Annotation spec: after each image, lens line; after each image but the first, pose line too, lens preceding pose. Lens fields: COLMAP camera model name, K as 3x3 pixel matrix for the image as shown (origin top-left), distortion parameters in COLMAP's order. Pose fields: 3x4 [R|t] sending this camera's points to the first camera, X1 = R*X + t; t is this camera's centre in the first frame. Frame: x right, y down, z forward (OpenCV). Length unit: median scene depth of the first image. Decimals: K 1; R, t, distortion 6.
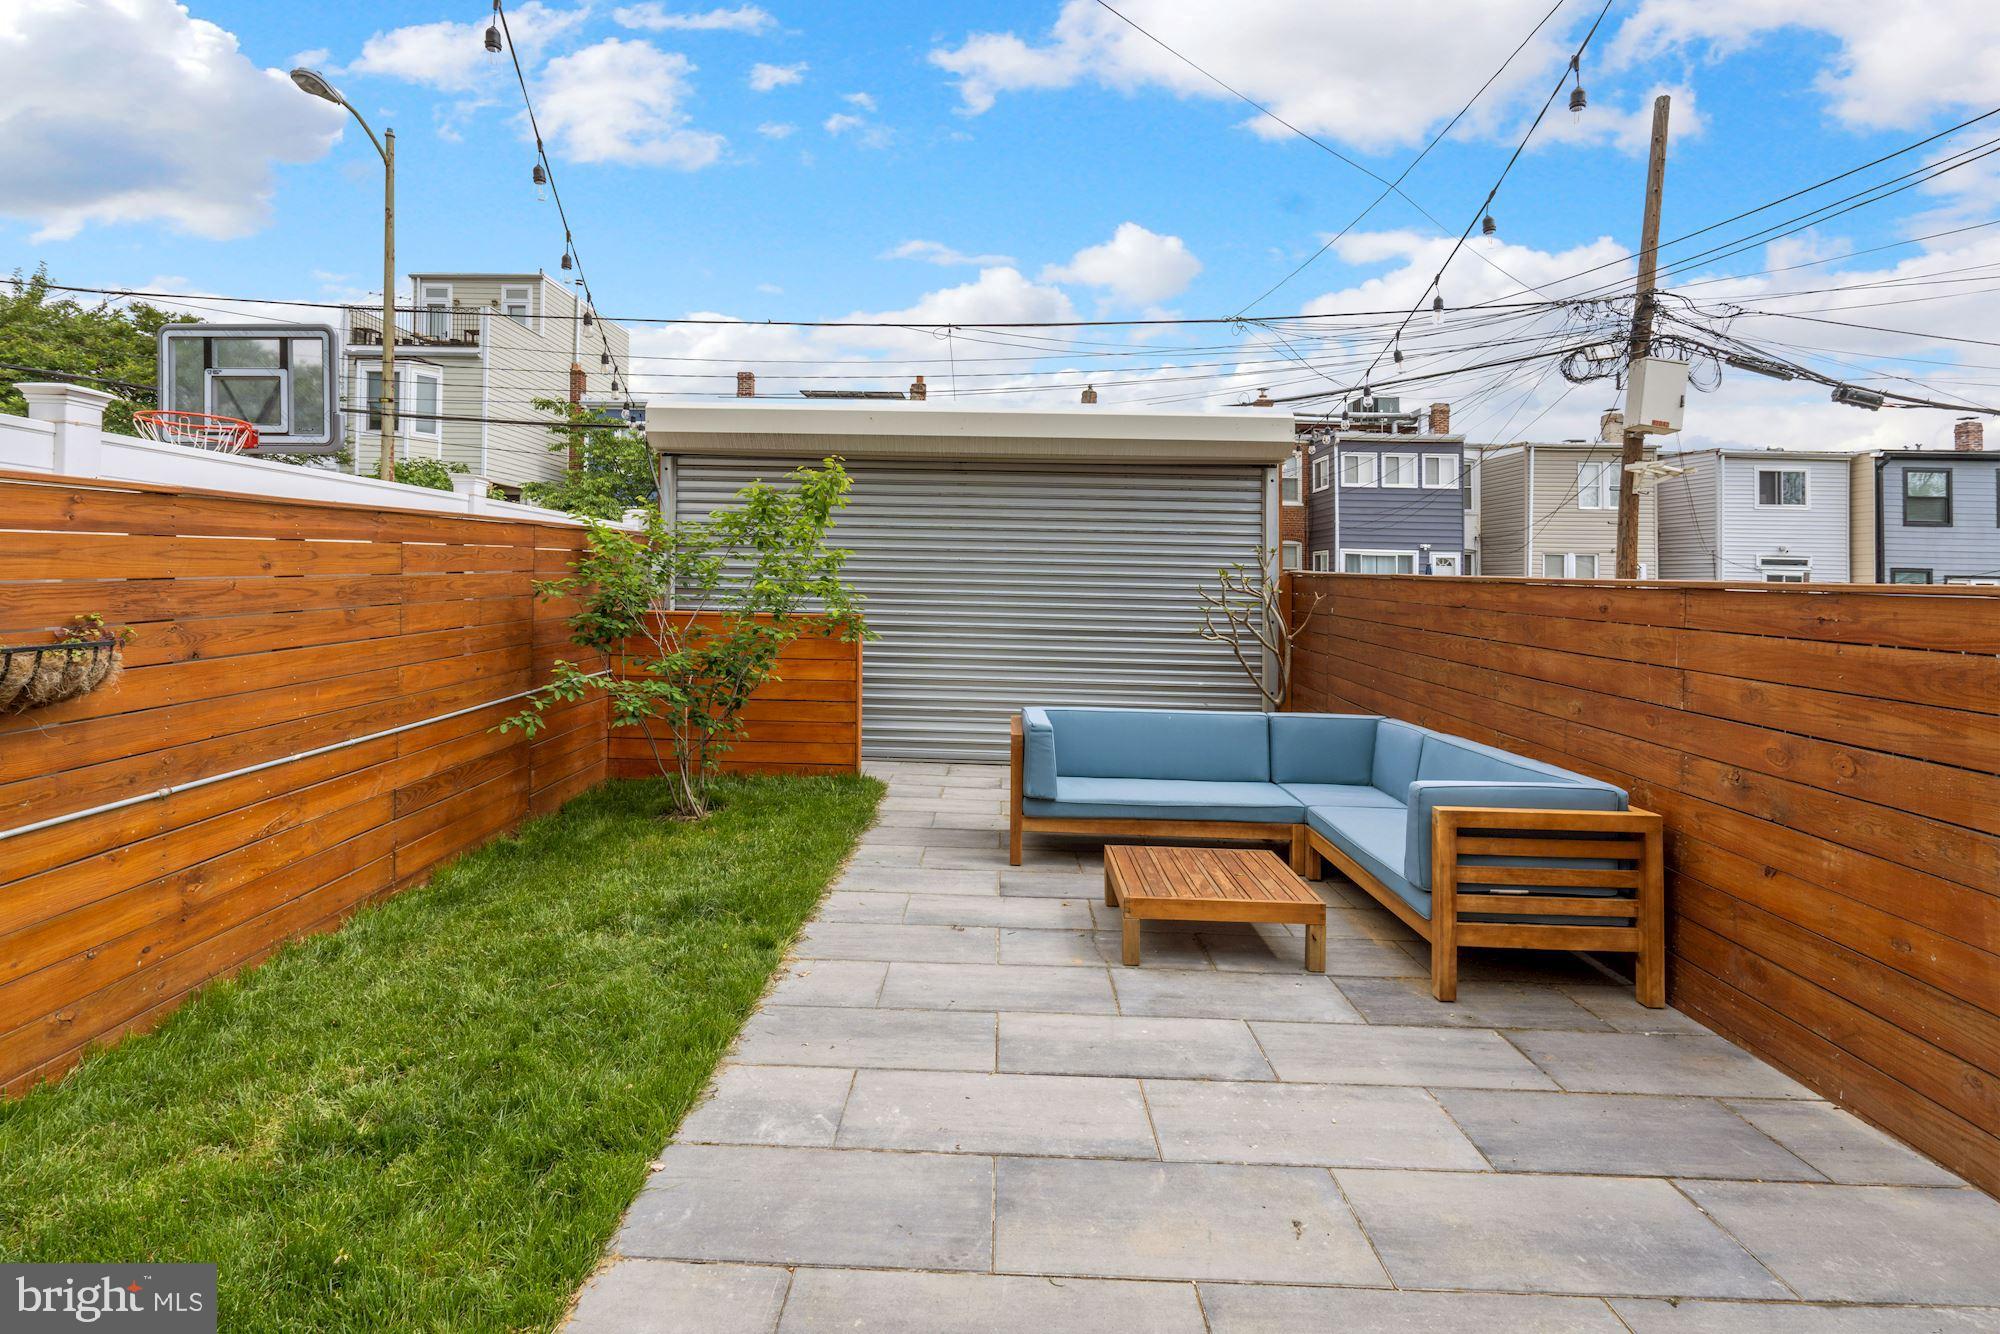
lens RADIAL K [[910.6, 0, 973.4], [0, 910.6, 654.4], [0, 0, 1]] dist [-0.004168, 0.000617]
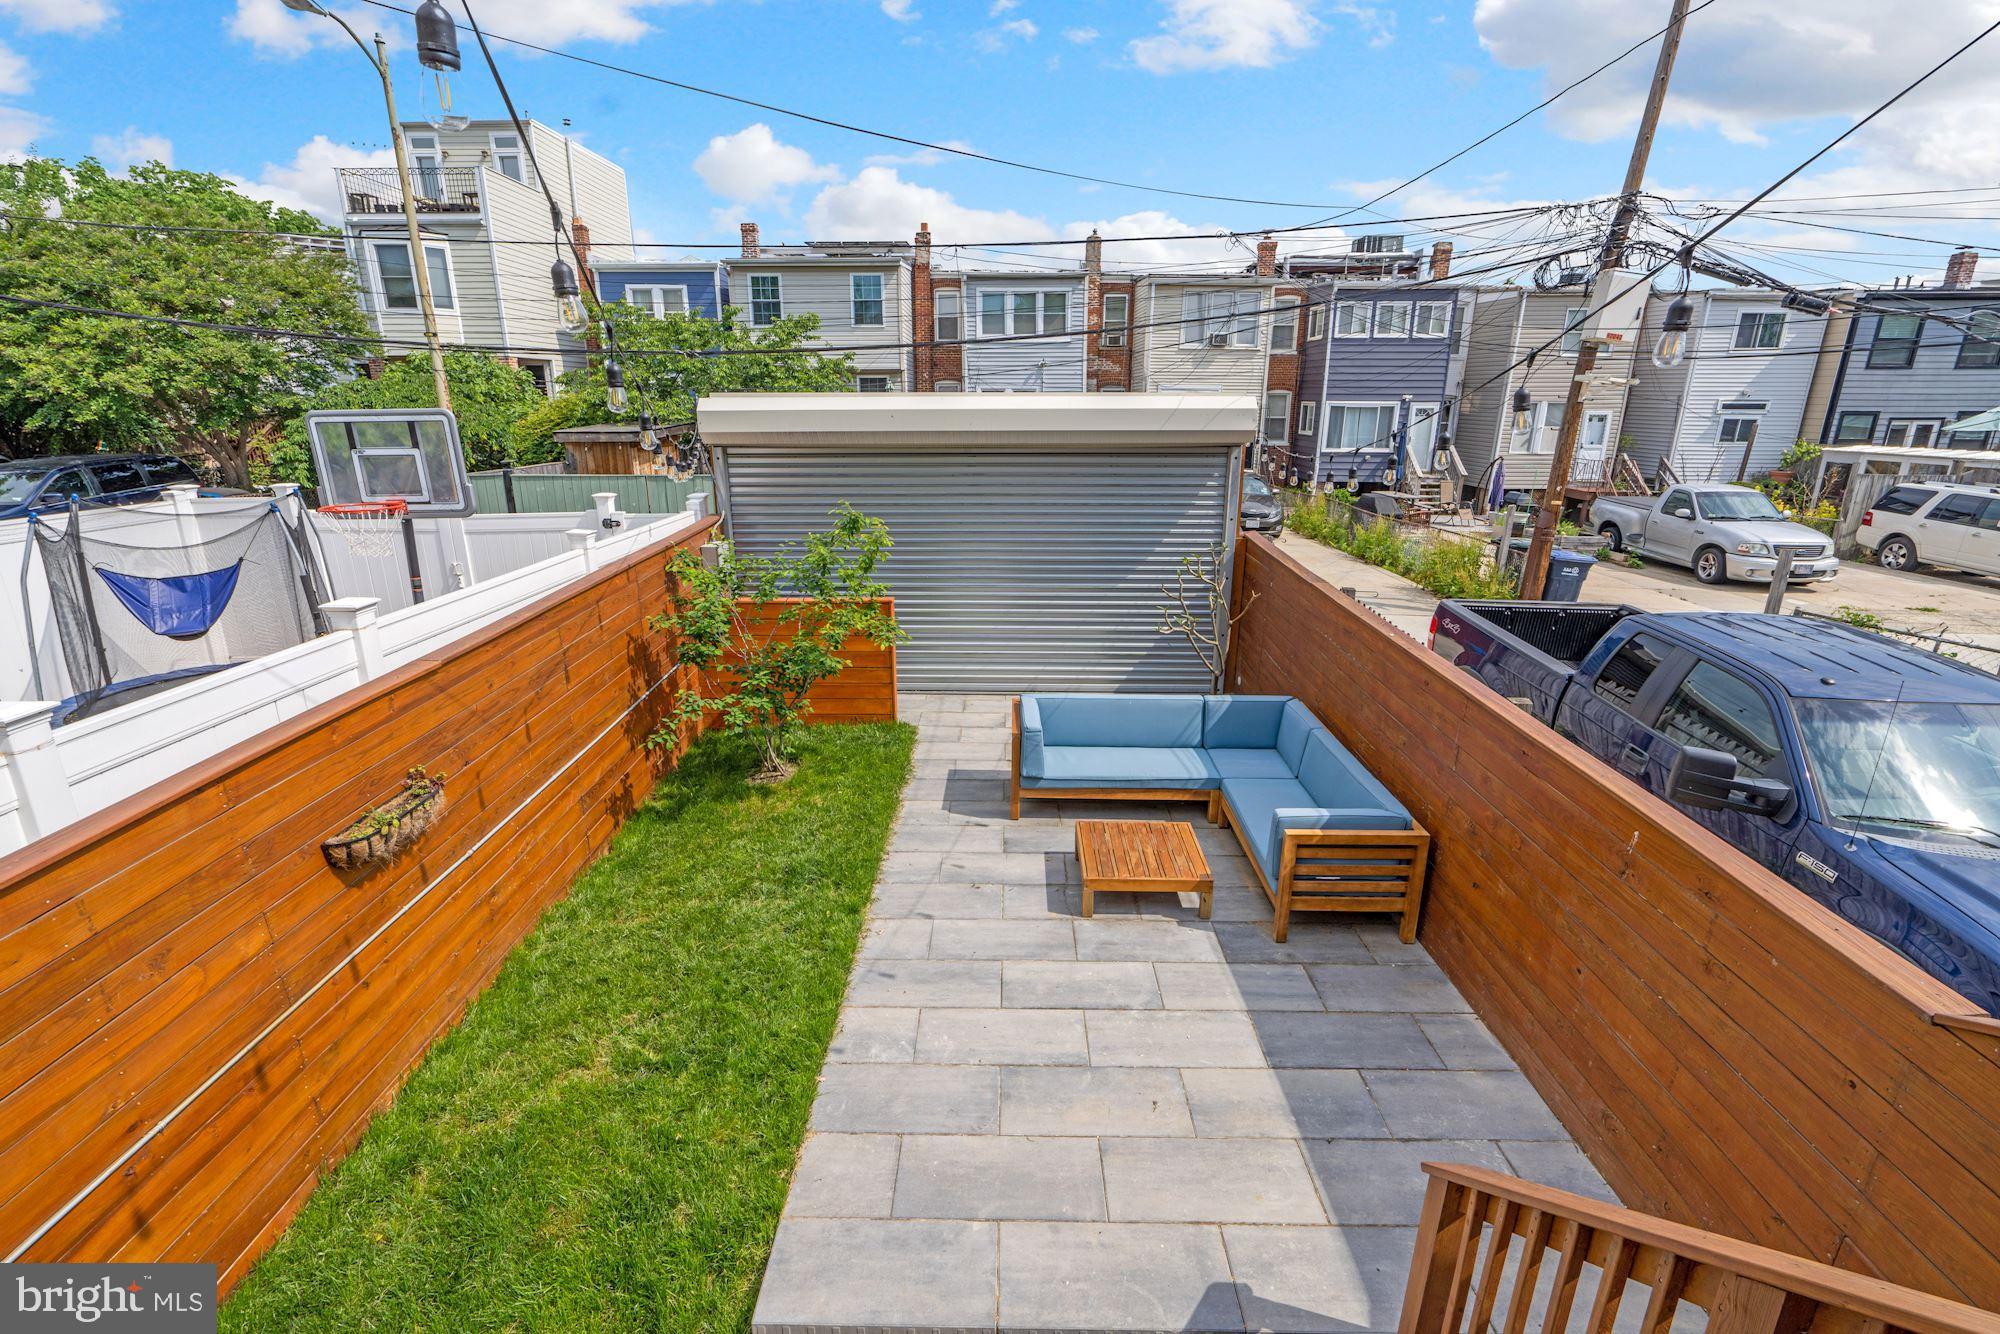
lens RADIAL K [[910.6, 0, 995.6], [0, 910.6, 671.9], [0, 0, 1]] dist [-0.004168, 0.000617]
pose [[0.999821, -0.009167, 0.016525, -0.006175], [0.003691, 0.952344, 0.305005, -0.510256], [-0.018533, -0.304889, 0.952208, -0.342839]]
